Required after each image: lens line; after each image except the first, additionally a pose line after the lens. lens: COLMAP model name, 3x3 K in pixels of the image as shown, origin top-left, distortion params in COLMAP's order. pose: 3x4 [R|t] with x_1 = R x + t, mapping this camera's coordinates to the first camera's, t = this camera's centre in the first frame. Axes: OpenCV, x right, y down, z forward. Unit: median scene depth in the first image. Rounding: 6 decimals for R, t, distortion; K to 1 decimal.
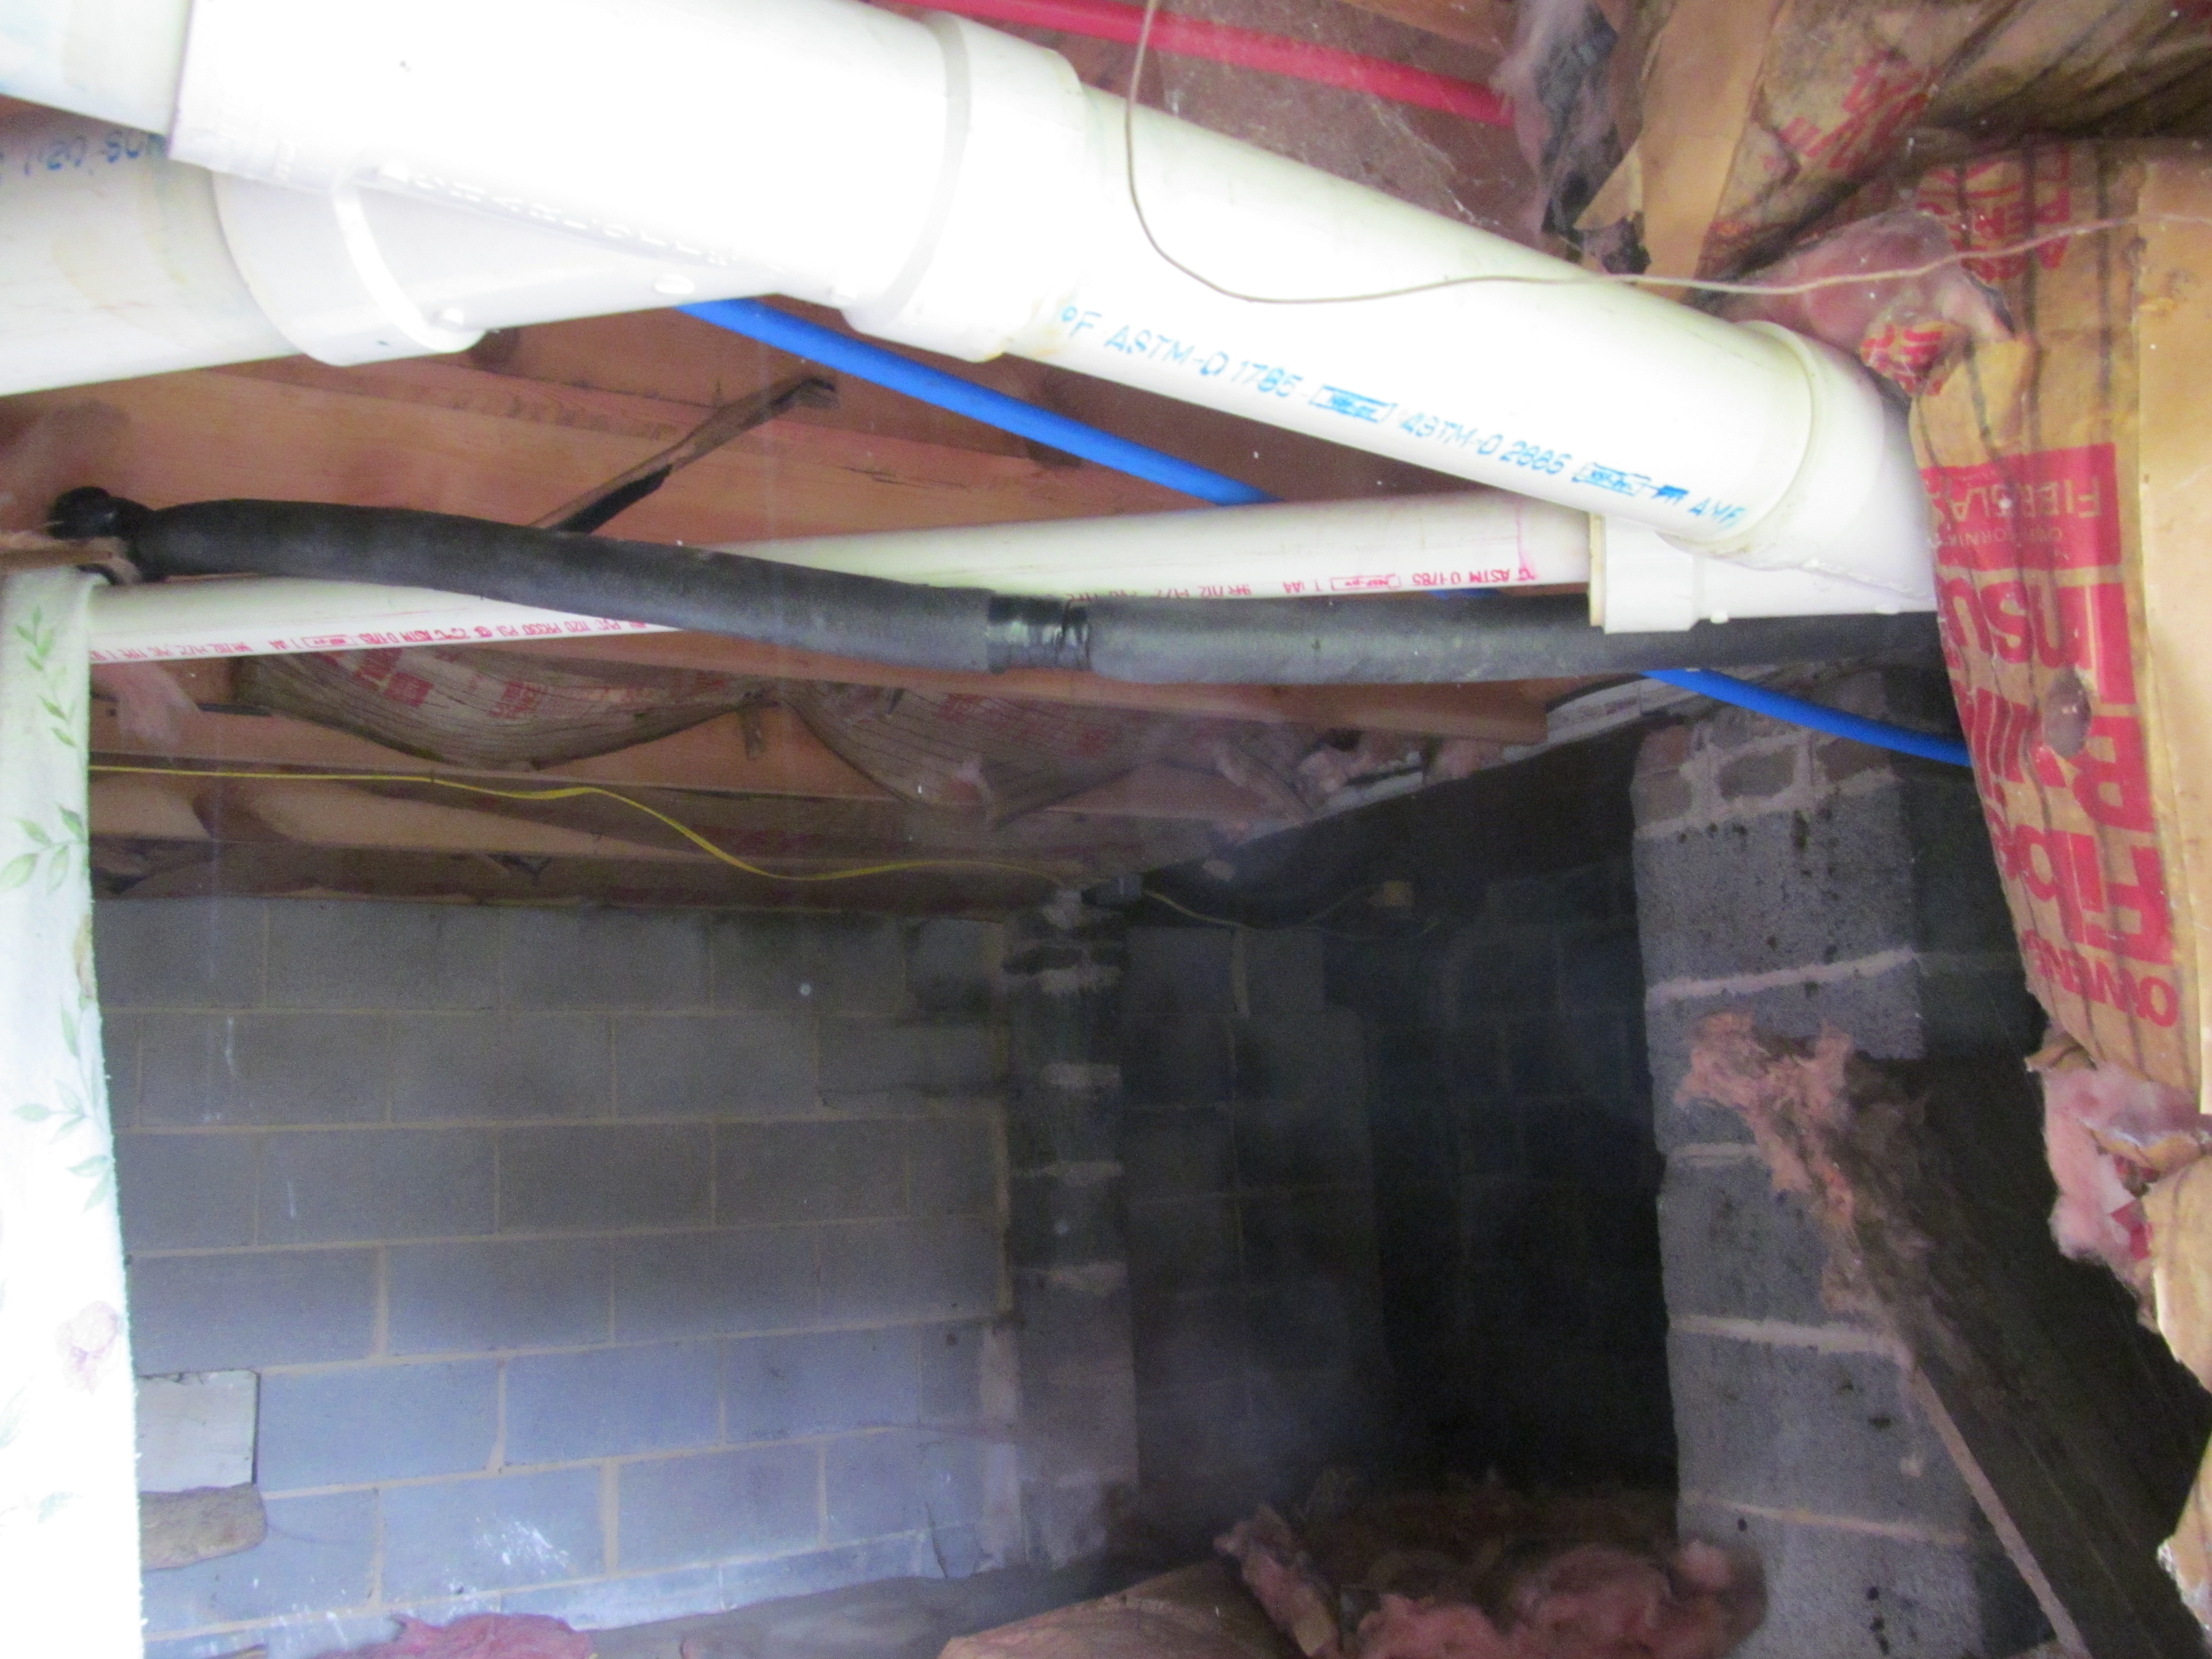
lens RADIAL K [[1819.5, 0, 1102.5], [0, 1819.5, 836.1], [0, 0, 1]] dist [-0.062220, 0.014586]
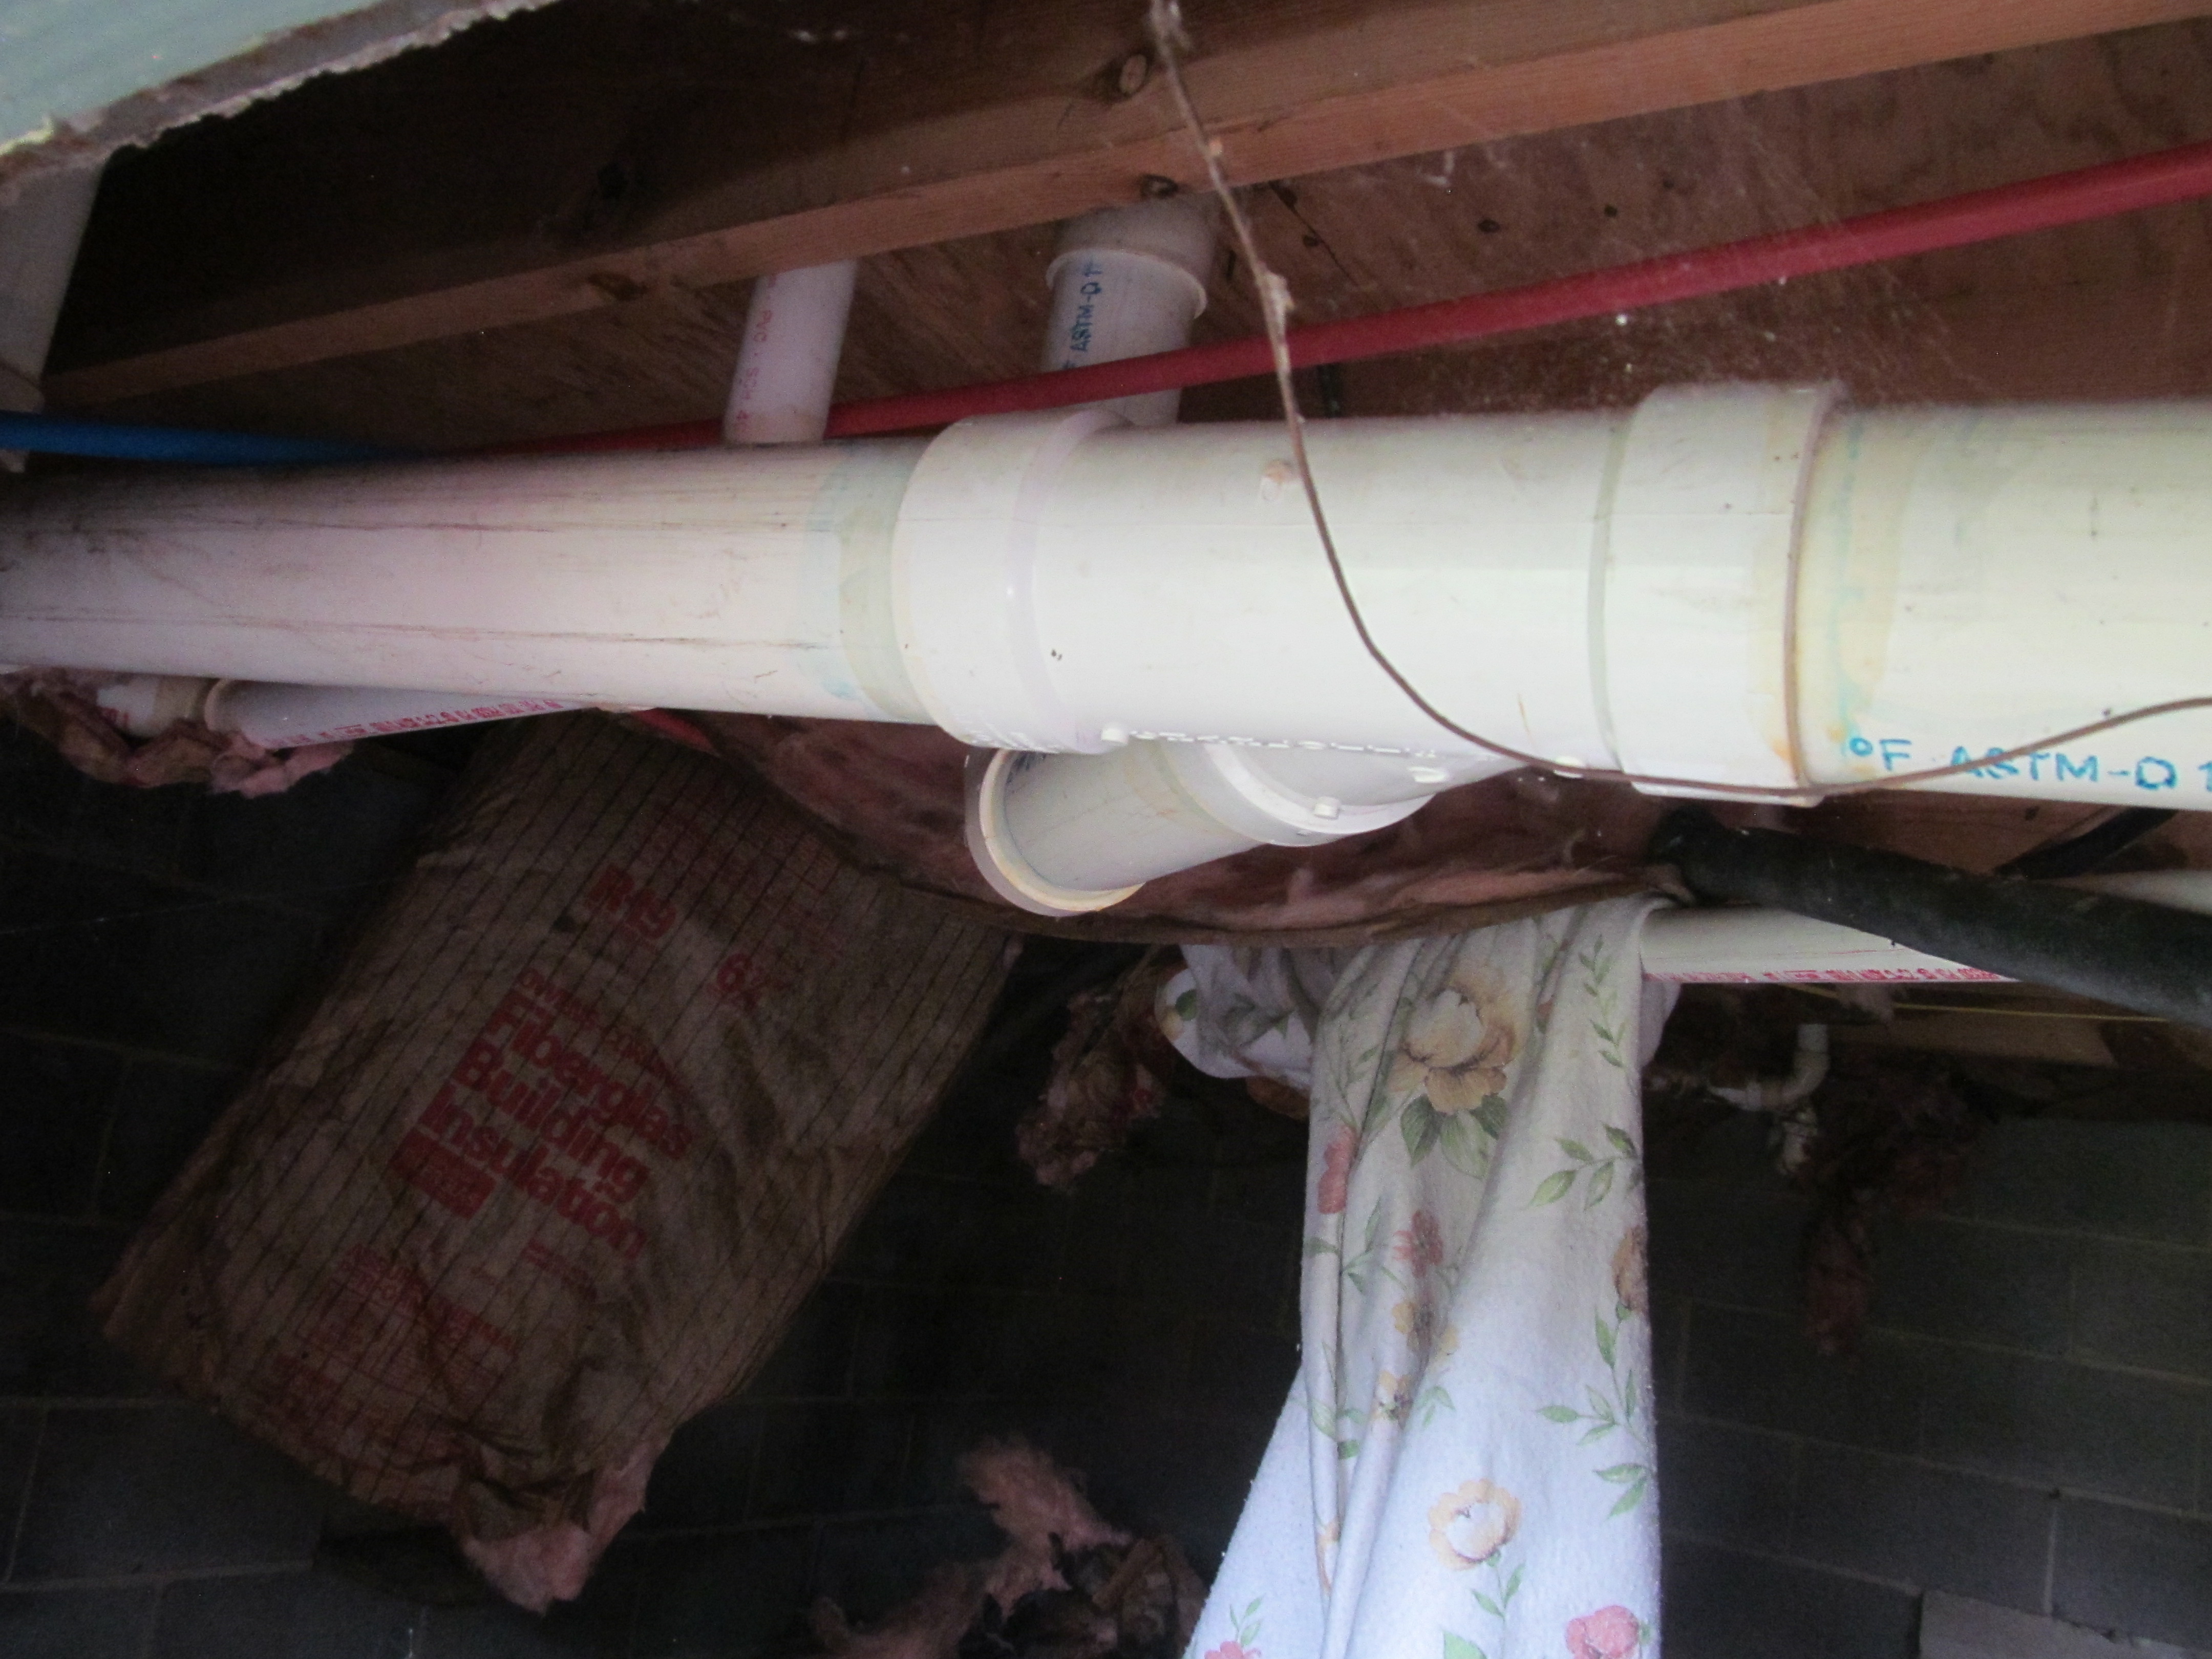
lens RADIAL K [[1819.5, 0, 1101.2], [0, 1819.5, 819.2], [0, 0, 1]] dist [-0.062220, 0.014586]
pose [[0.434904, -0.056333, -0.898713, 0.270067], [-0.017534, 0.997322, -0.071000, -0.117493], [0.900306, 0.046636, 0.432752, 0.250213]]
